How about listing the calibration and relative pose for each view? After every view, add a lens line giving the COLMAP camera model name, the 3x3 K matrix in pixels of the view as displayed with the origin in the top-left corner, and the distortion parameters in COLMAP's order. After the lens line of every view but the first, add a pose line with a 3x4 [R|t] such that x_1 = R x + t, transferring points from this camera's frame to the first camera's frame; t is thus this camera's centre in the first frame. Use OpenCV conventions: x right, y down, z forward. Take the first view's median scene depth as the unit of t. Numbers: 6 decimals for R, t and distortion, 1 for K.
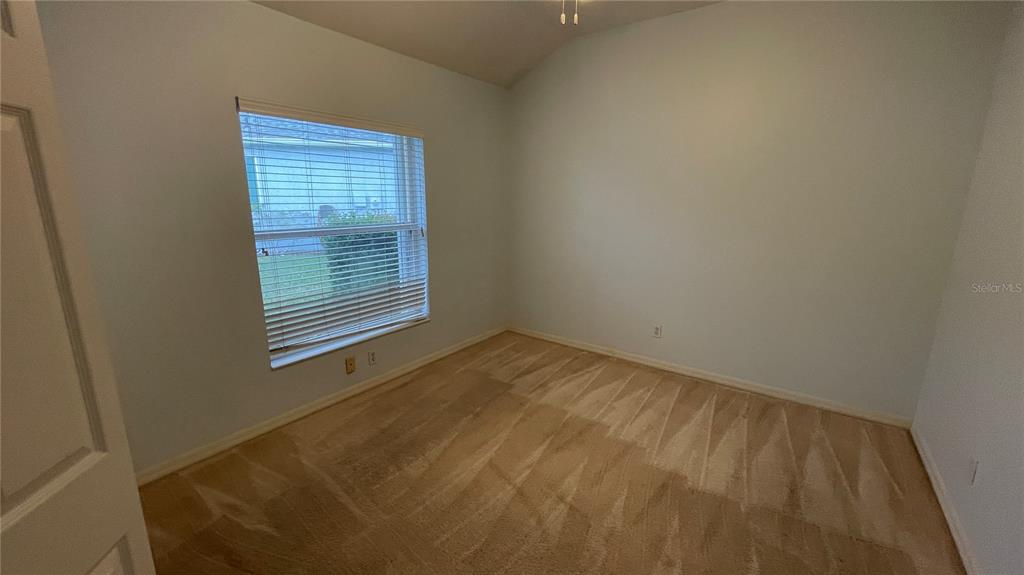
lens RADIAL K [[429.7, 0, 514.1], [0, 429.7, 286.0], [0, 0, 1]] dist [0.000734, -0.000060]
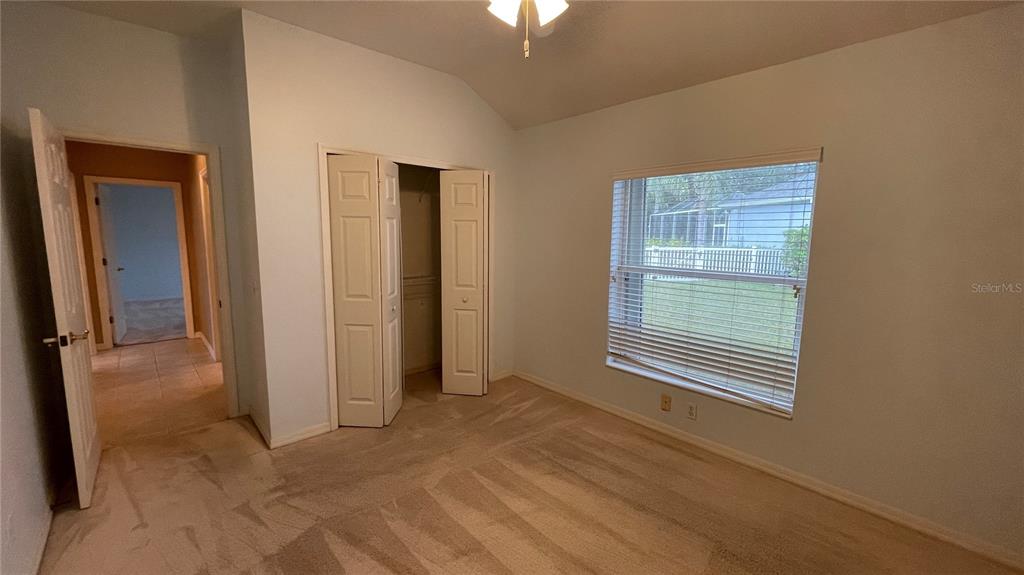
lens RADIAL K [[409.5, 0, 507.8], [0, 409.5, 288.7], [0, 0, 1]] dist [0.000861, -0.000210]
pose [[-0.235641, 0.129727, -0.963143, 0.600449], [-0.199152, 0.963573, 0.178510, -0.172969], [0.951216, 0.233876, -0.201222, 0.775435]]
